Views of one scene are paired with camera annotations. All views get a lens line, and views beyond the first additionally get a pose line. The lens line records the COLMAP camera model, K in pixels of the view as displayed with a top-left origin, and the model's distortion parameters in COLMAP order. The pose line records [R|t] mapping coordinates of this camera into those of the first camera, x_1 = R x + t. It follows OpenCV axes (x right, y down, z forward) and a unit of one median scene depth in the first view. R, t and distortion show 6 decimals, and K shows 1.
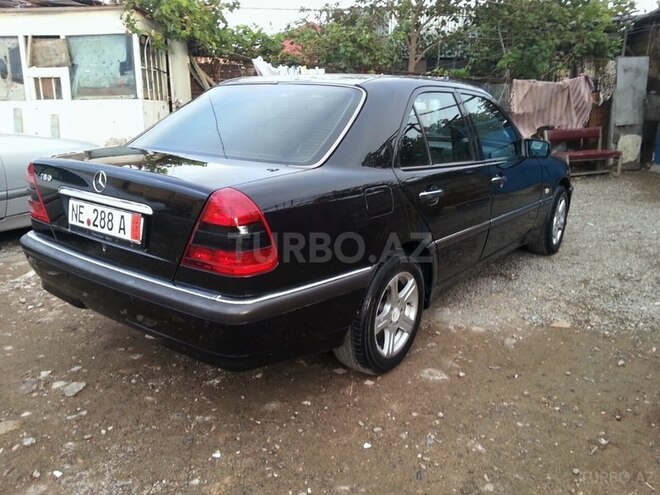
lens RADIAL K [[546.5, 0, 330.0], [0, 546.5, 247.5], [0, 0, 1]] dist [0.036135, -0.097458]
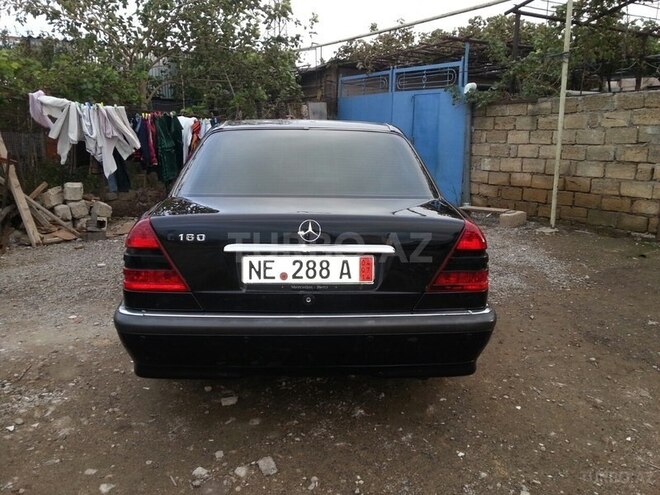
lens RADIAL K [[546.5, 0, 330.0], [0, 546.5, 247.5], [0, 0, 1]] dist [0.036135, -0.097458]
pose [[0.764967, -0.134424, 0.629885, -0.981738], [0.172856, 0.984947, 0.000271, -0.082508], [-0.620440, 0.108672, 0.776688, 0.220200]]
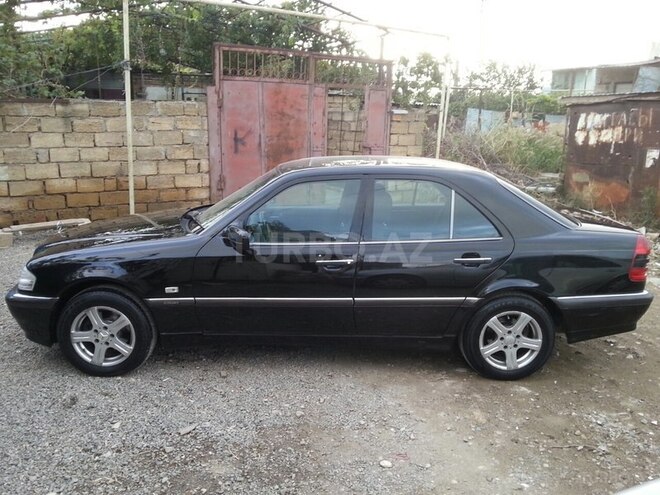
lens RADIAL K [[546.5, 0, 330.0], [0, 546.5, 247.5], [0, 0, 1]] dist [0.036135, -0.097458]
pose [[-0.618496, -0.212335, 0.756556, -1.291563], [0.177572, 0.900125, 0.397797, -0.978210], [-0.765462, 0.380379, -0.519019, 2.746406]]
